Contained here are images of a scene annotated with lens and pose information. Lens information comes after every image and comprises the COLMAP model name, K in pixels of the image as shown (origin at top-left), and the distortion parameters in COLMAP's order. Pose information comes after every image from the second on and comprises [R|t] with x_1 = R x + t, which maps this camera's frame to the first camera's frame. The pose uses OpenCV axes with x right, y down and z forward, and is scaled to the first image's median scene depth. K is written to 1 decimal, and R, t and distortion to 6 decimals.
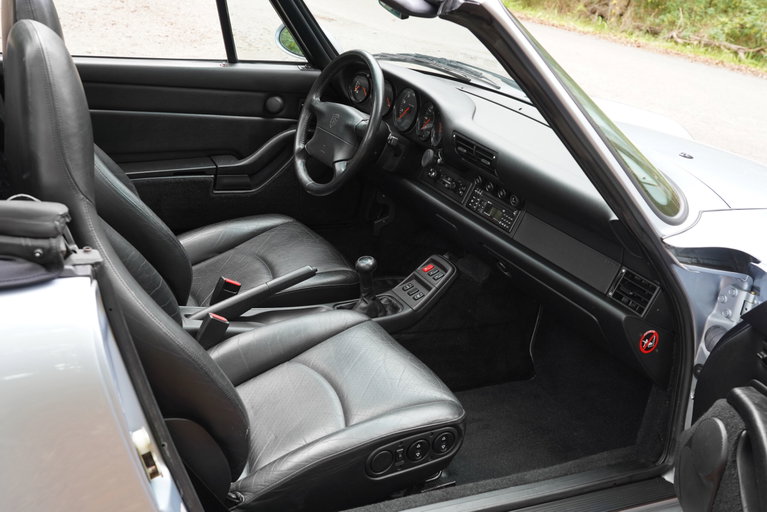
lens RADIAL K [[913.9, 0, 383.5], [0, 913.9, 256.0], [0, 0, 1]] dist [0.021394, 0.035795]
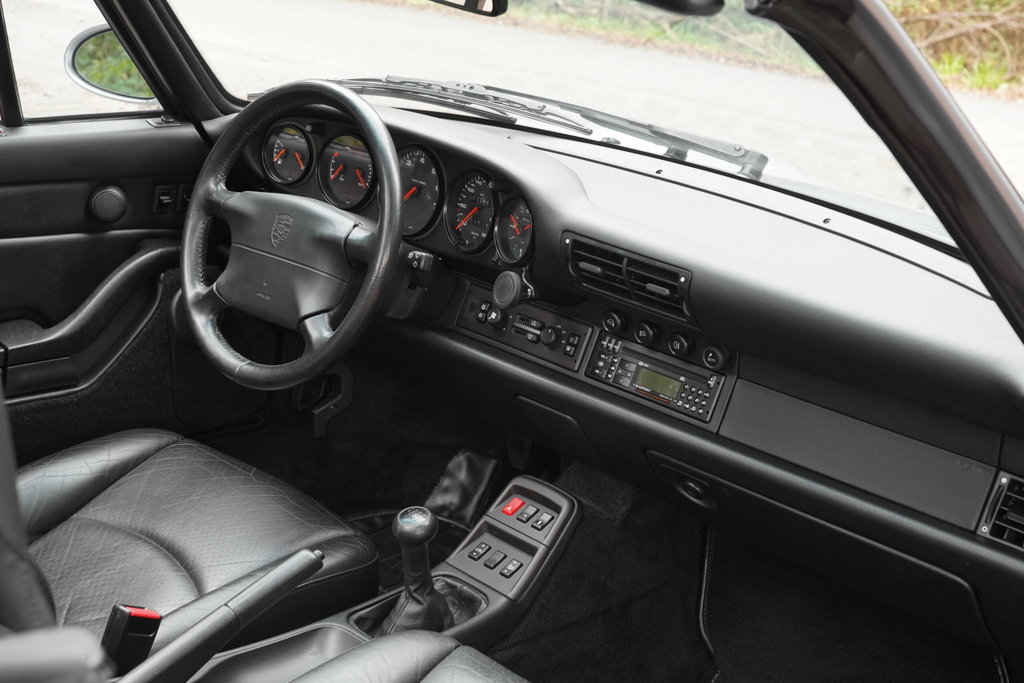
lens RADIAL K [[1530.0, 0, 512.0], [0, 1530.0, 341.5], [0, 0, 1]] dist [-0.006832, 0.006335]
pose [[0.951585, -0.124775, 0.280923, -0.176988], [0.131962, 0.991232, -0.006734, -0.071194], [-0.277620, 0.043479, 0.959707, 0.206490]]
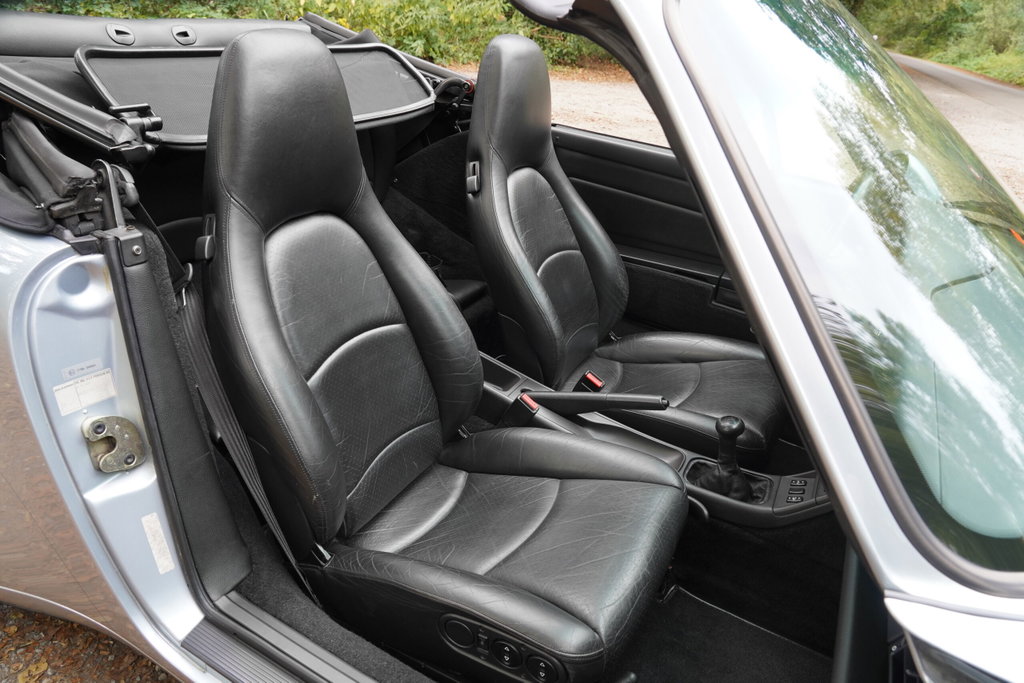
lens RADIAL K [[687.2, 0, 512.0], [0, 687.2, 341.5], [0, 0, 1]] dist [-0.033754, 0.000932]
pose [[0.571954, 0.330829, -0.750614, 0.278119], [-0.340648, 0.928222, 0.149542, -0.078488], [0.746209, 0.170164, 0.643597, 0.457182]]
